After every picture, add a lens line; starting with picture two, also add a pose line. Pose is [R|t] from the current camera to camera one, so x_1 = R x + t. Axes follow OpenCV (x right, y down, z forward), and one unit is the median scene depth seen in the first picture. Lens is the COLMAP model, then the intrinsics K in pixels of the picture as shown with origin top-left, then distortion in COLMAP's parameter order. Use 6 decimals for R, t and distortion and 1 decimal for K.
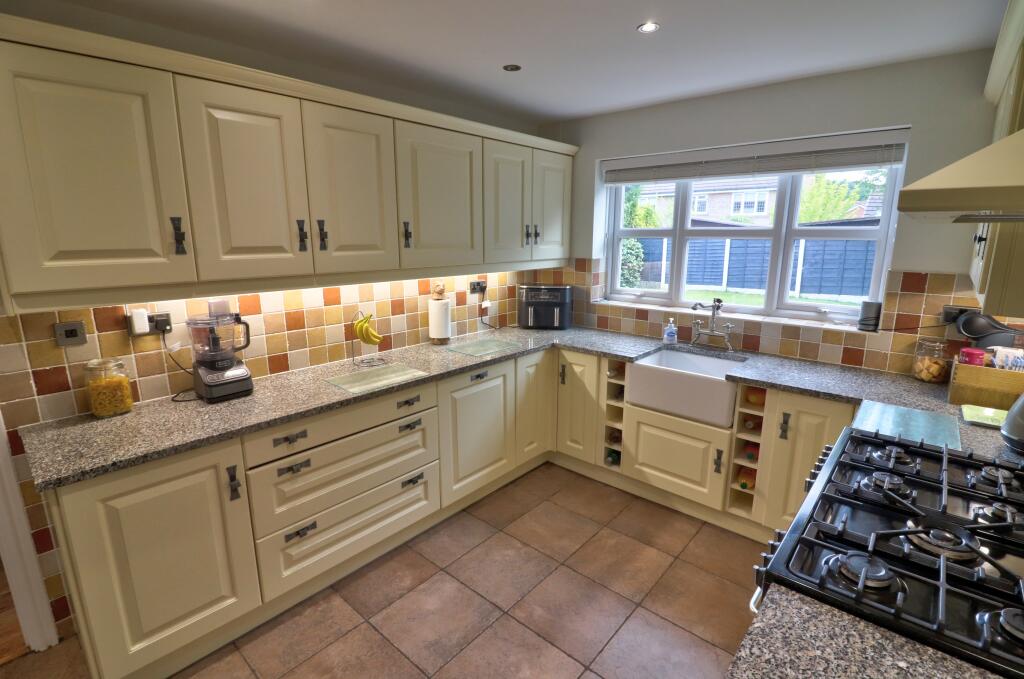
lens RADIAL K [[483.5, 0, 515.9], [0, 483.5, 339.1], [0, 0, 1]] dist [-0.002615, -0.000820]
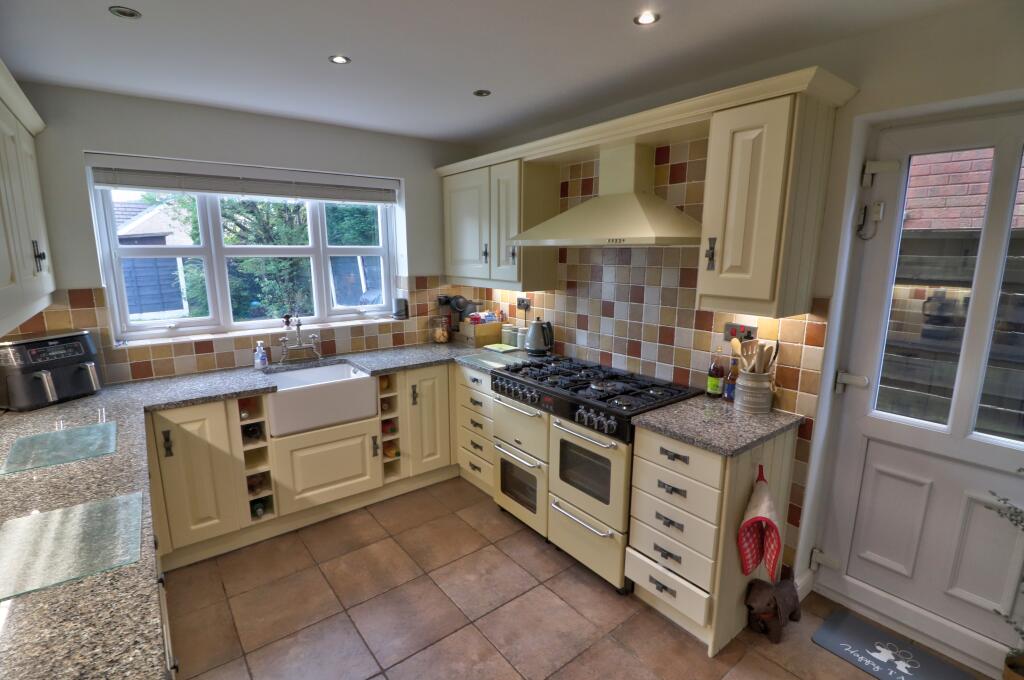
lens RADIAL K [[483.5, 0, 515.9], [0, 483.5, 339.6], [0, 0, 1]] dist [-0.002615, -0.000820]
pose [[0.188823, -0.180977, 0.965191, -0.576137], [0.209847, 0.967605, 0.140377, -0.085546], [-0.959328, 0.176036, 0.220684, 0.357152]]
